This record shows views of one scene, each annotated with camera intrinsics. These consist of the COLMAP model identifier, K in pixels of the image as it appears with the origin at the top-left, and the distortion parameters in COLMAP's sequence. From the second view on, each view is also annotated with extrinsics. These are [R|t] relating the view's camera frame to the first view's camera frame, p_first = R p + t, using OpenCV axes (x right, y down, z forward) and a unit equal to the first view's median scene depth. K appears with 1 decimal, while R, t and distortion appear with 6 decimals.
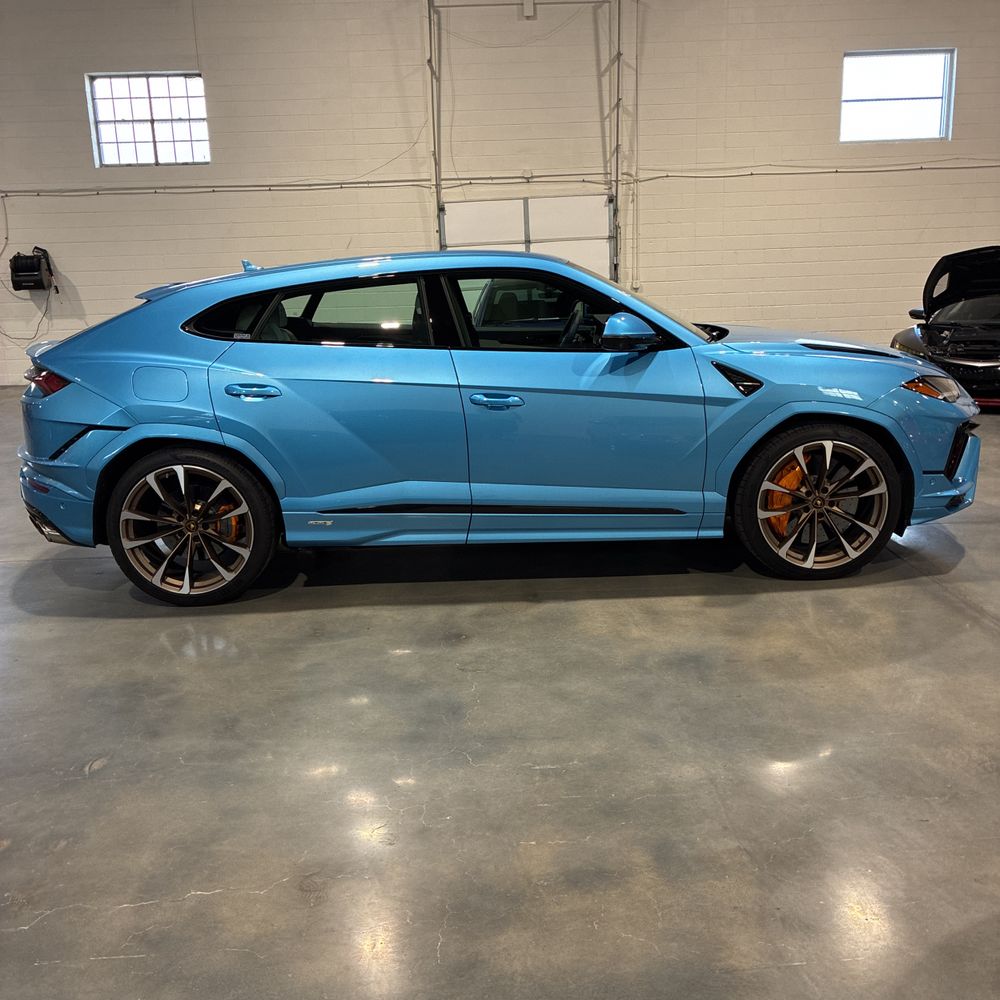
lens RADIAL K [[1014.0, 0, 500.3], [0, 1014.0, 506.6], [0, 0, 1]] dist [0.016984, 0.000000]
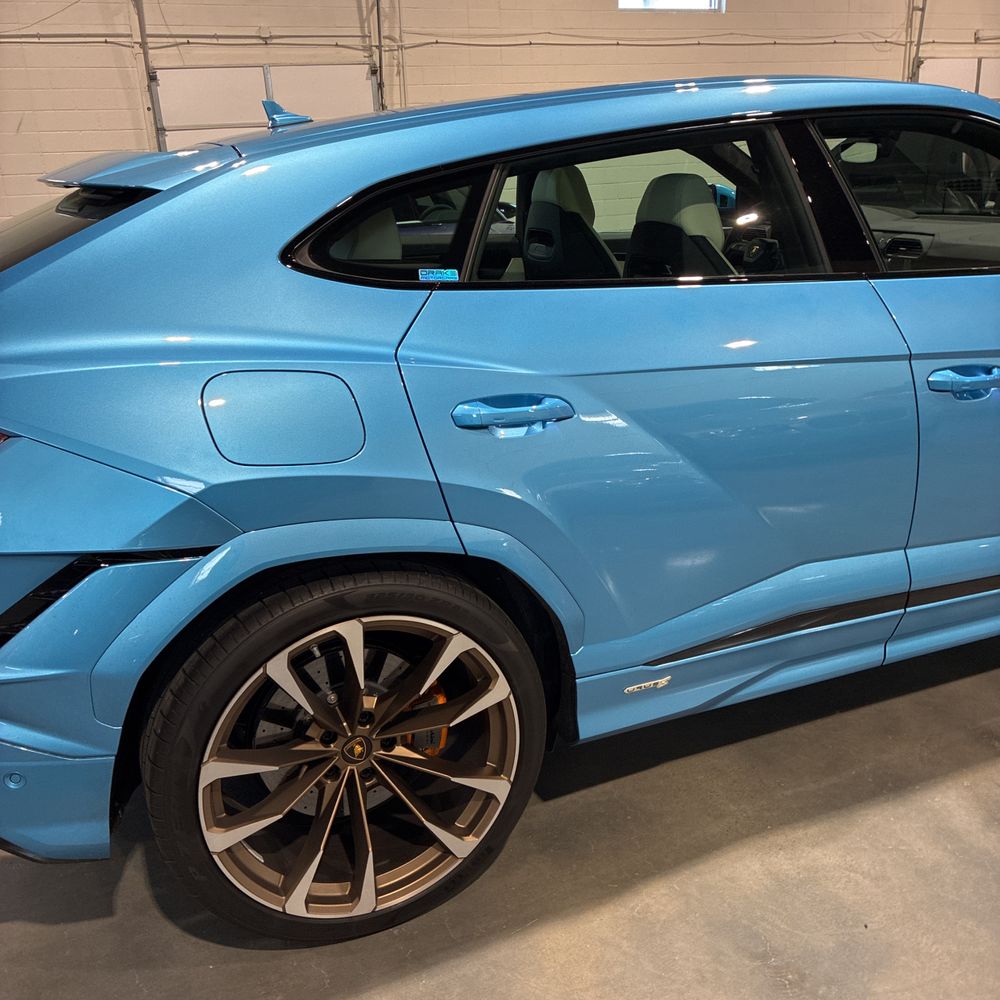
lens RADIAL K [[1014.0, 0, 503.6], [0, 1014.0, 498.7], [0, 0, 1]] dist [0.016984, 0.000000]
pose [[0.923096, -0.129451, 0.362128, -0.382384], [0.099657, 0.989998, 0.099864, -0.115270], [-0.371434, -0.056095, 0.926763, 0.601493]]
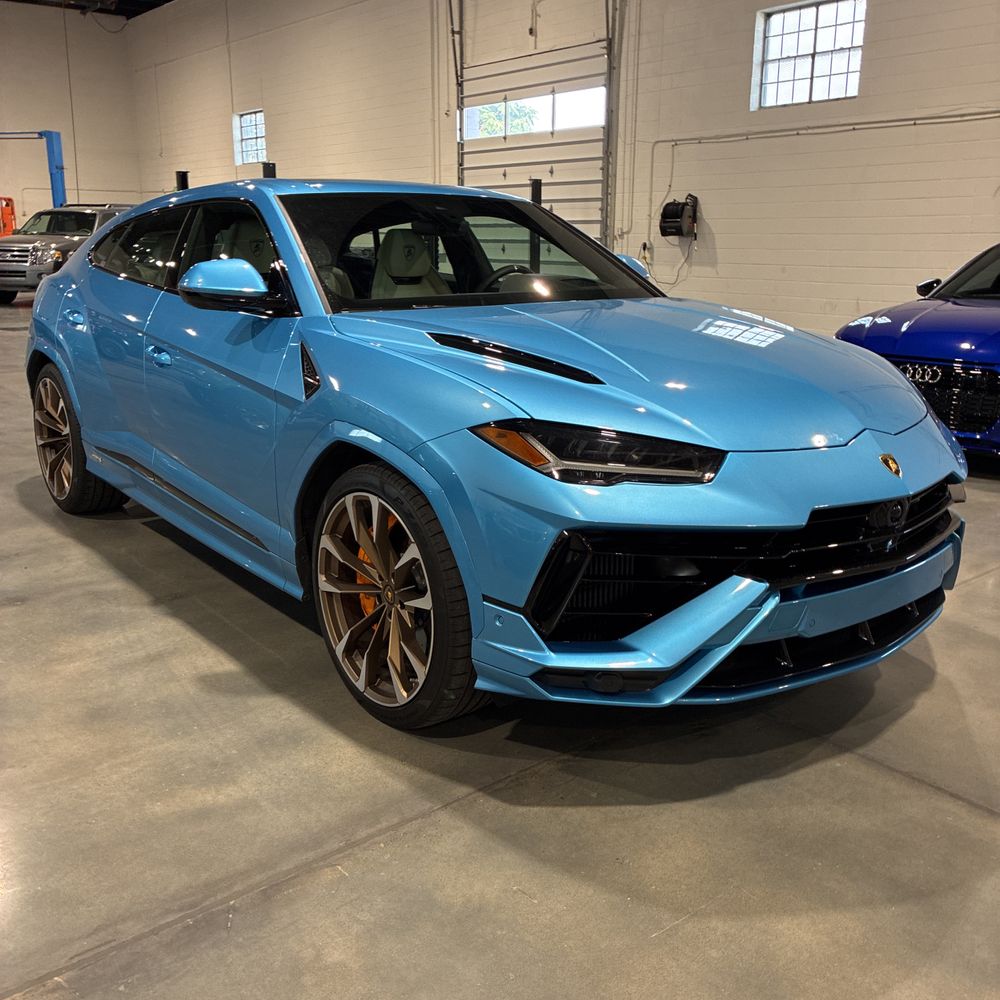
lens RADIAL K [[1014.0, 0, 497.3], [0, 1014.0, 500.9], [0, 0, 1]] dist [0.016984, 0.000000]
pose [[0.604680, 0.233991, -0.761321, 0.801399], [-0.207166, 0.969177, 0.133333, -0.152510], [0.769054, 0.077096, 0.634517, 0.664811]]
